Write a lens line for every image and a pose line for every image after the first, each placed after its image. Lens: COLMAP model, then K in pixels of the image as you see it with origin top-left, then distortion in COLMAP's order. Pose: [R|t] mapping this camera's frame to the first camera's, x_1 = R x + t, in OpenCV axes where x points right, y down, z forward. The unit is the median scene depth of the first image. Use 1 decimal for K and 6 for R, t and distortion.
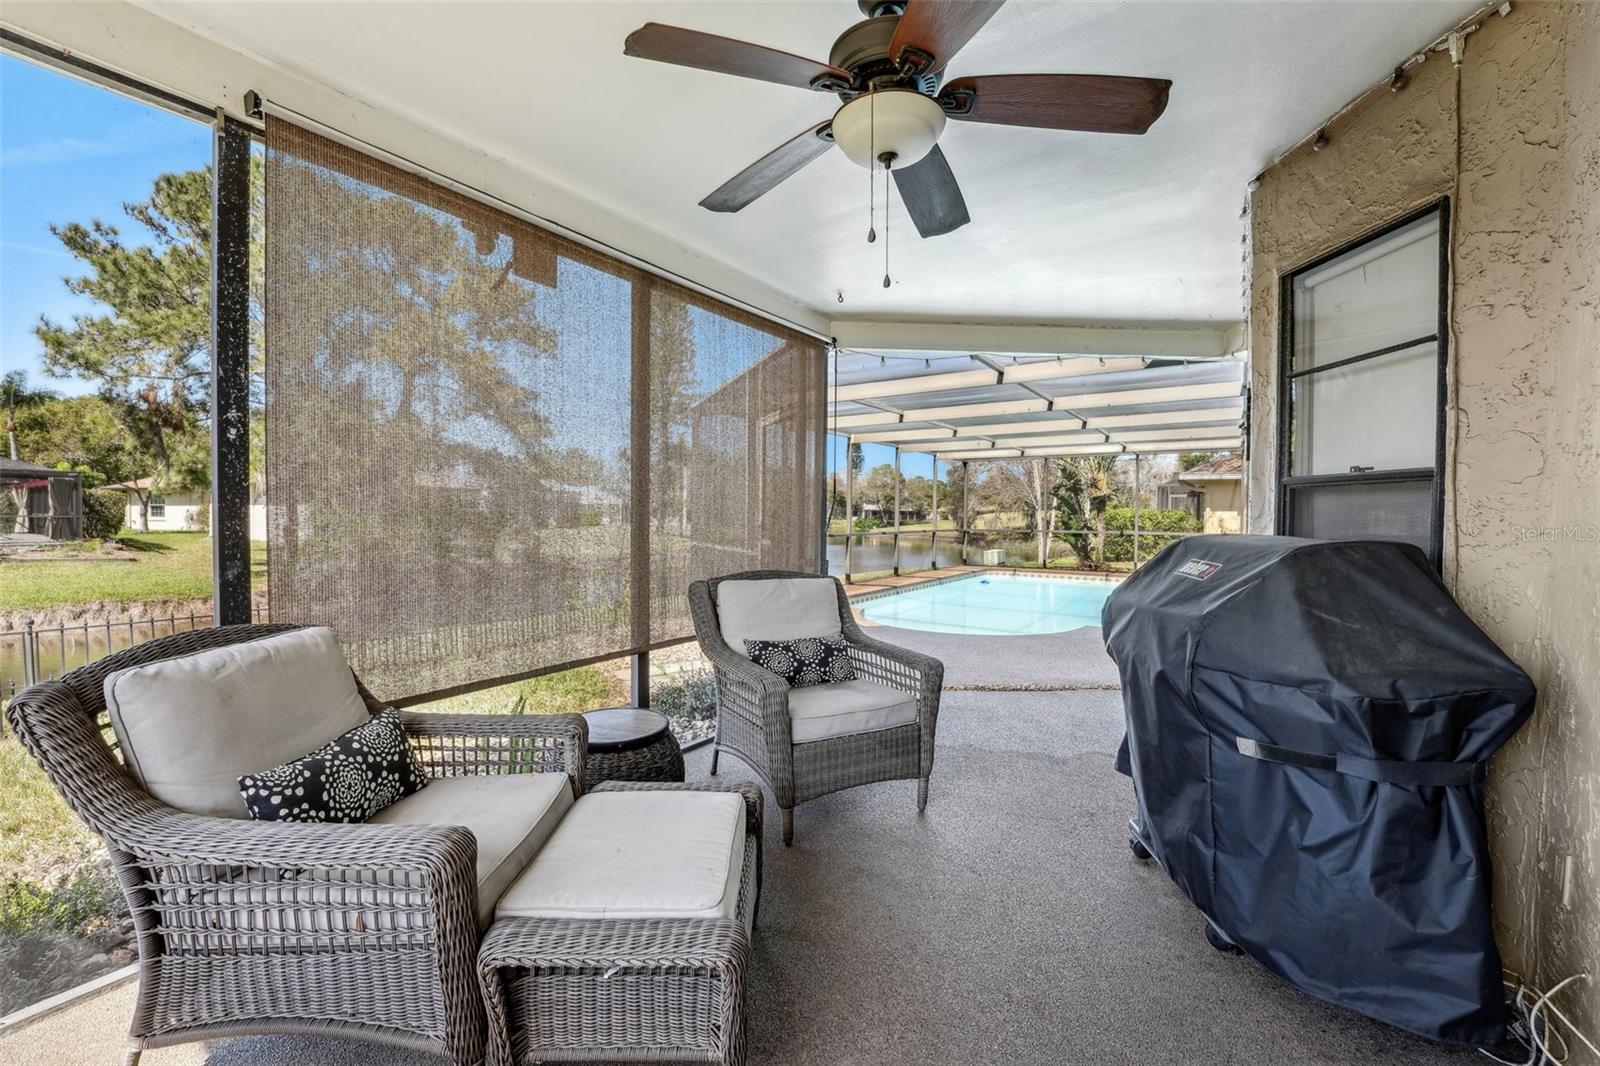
lens RADIAL K [[665.7, 0, 785.6], [0, 665.7, 527.9], [0, 0, 1]] dist [-0.025834, 0.000024]
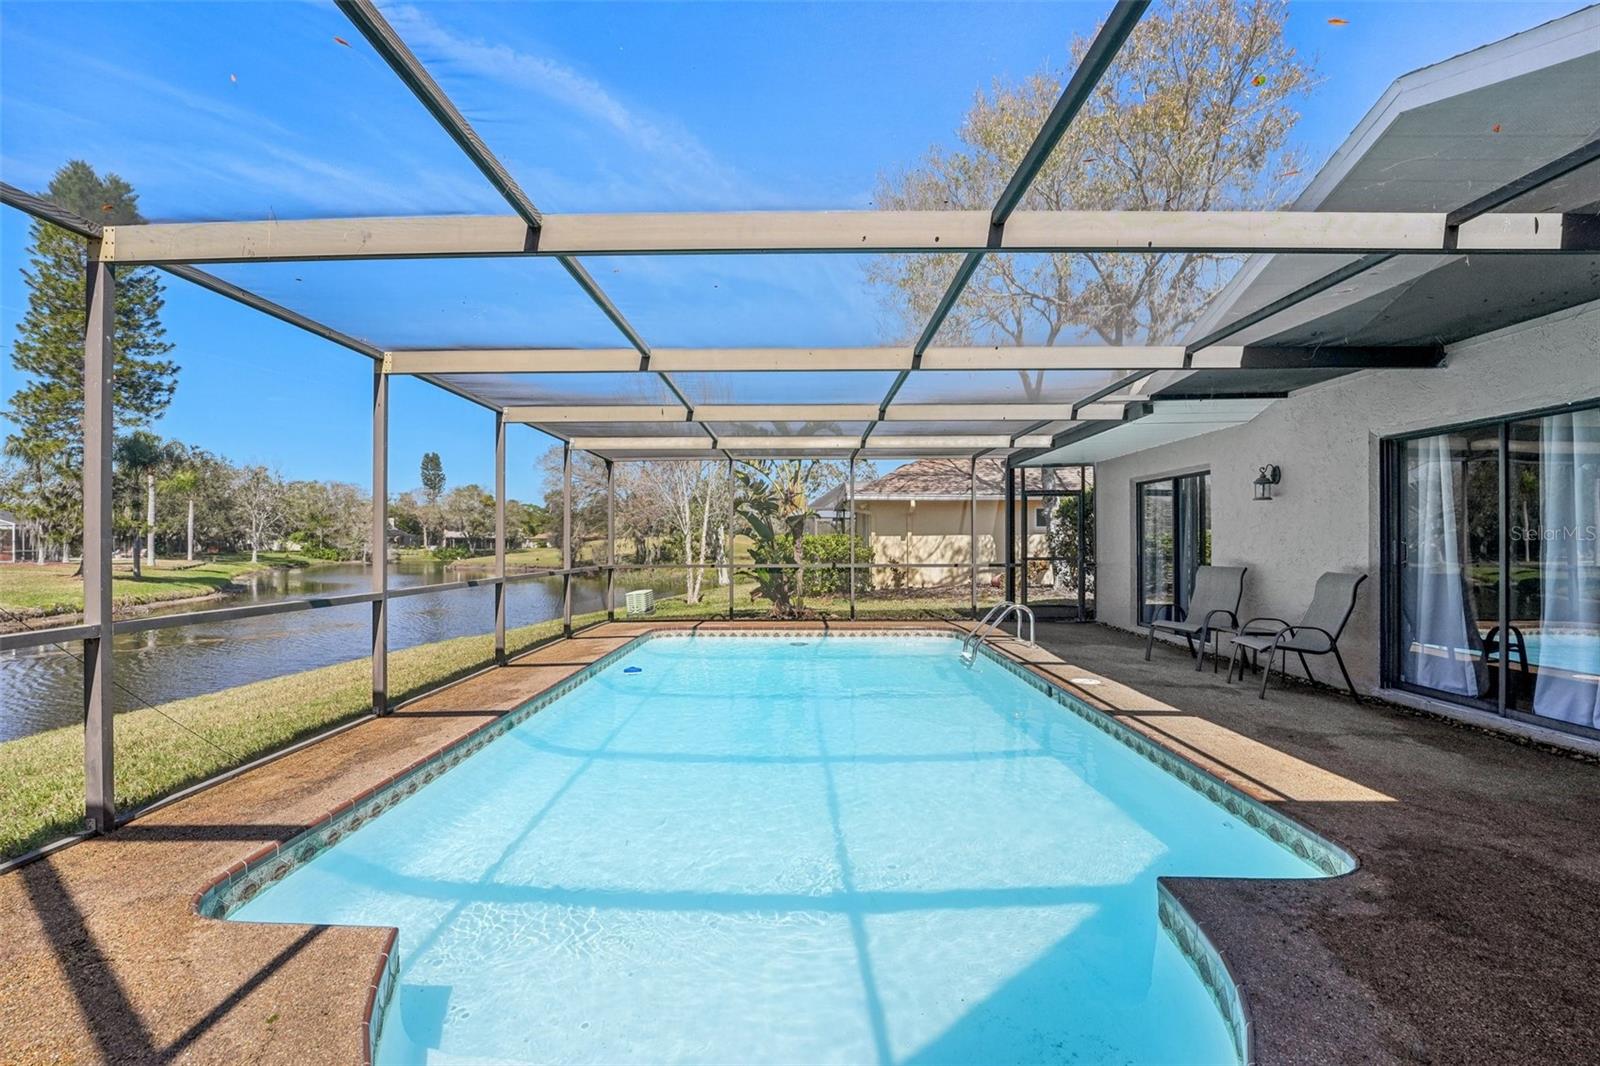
lens RADIAL K [[665.7, 0, 785.6], [0, 665.7, 527.9], [0, 0, 1]] dist [-0.025834, 0.000024]
pose [[0.829545, 0.002140, 0.558436, 0.031202], [0.020467, 0.999204, -0.034232, -0.005858], [-0.558065, 0.039826, 0.828841, 0.238214]]
